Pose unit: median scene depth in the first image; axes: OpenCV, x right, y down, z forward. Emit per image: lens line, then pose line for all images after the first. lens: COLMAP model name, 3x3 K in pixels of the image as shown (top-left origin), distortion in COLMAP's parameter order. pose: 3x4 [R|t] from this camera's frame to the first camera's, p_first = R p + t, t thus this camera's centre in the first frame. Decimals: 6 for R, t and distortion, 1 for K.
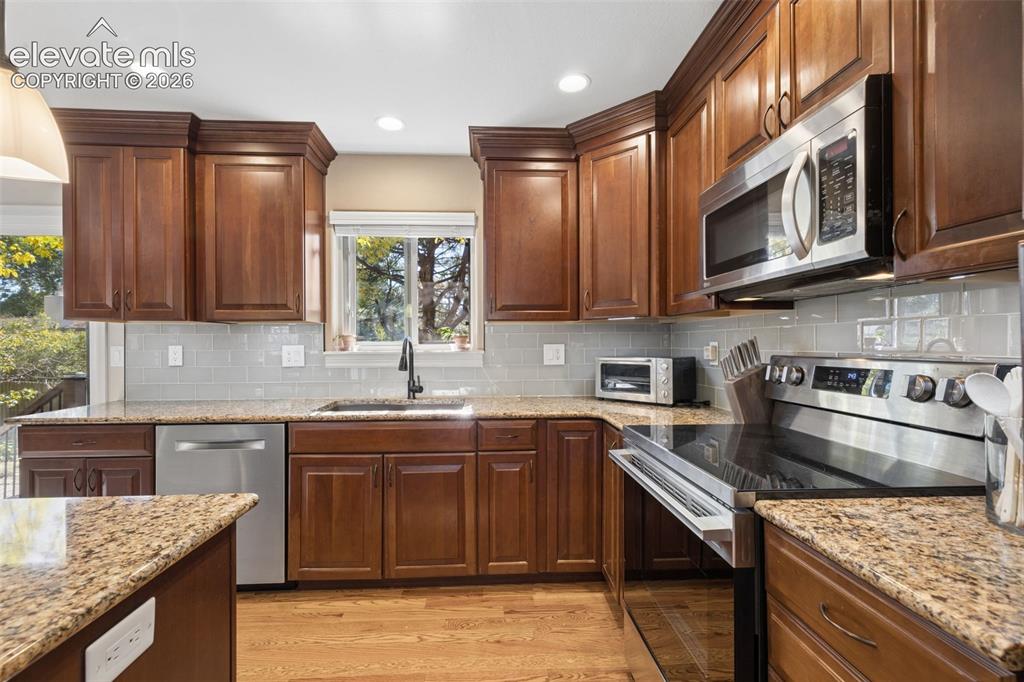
lens RADIAL K [[433.6, 0, 507.8], [0, 433.6, 339.6], [0, 0, 1]] dist [-0.000980, -0.000125]
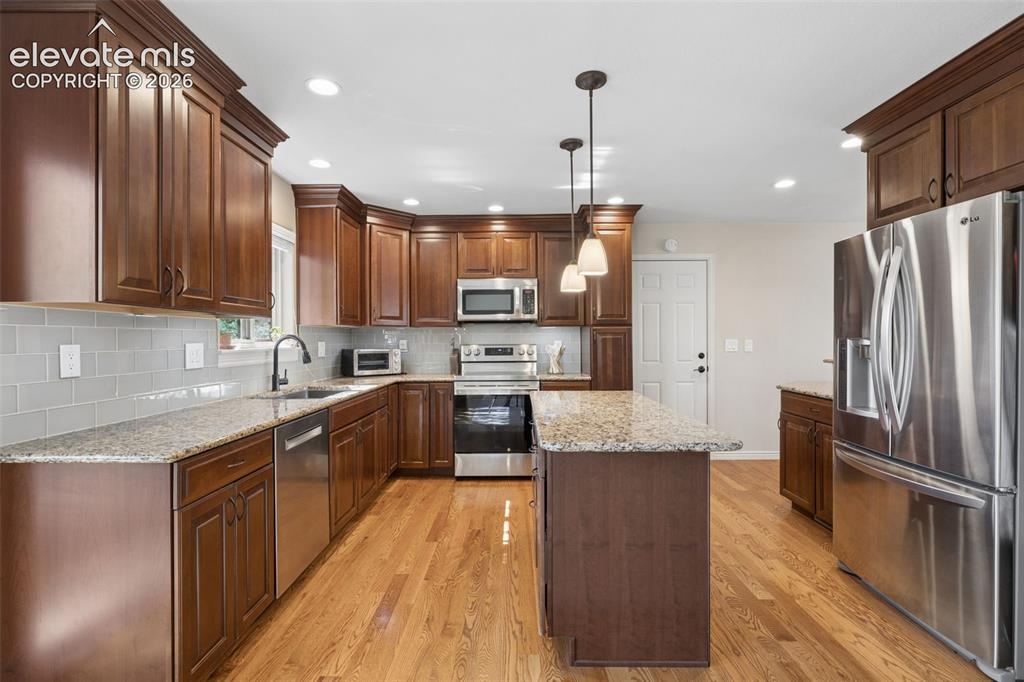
lens RADIAL K [[433.6, 0, 507.8], [0, 433.6, 339.6], [0, 0, 1]] dist [-0.000980, -0.000125]
pose [[0.105255, 0.004289, 0.994436, -1.493819], [0.001650, 0.999989, -0.004488, 0.011670], [-0.994444, 0.002113, 0.105247, 0.351079]]
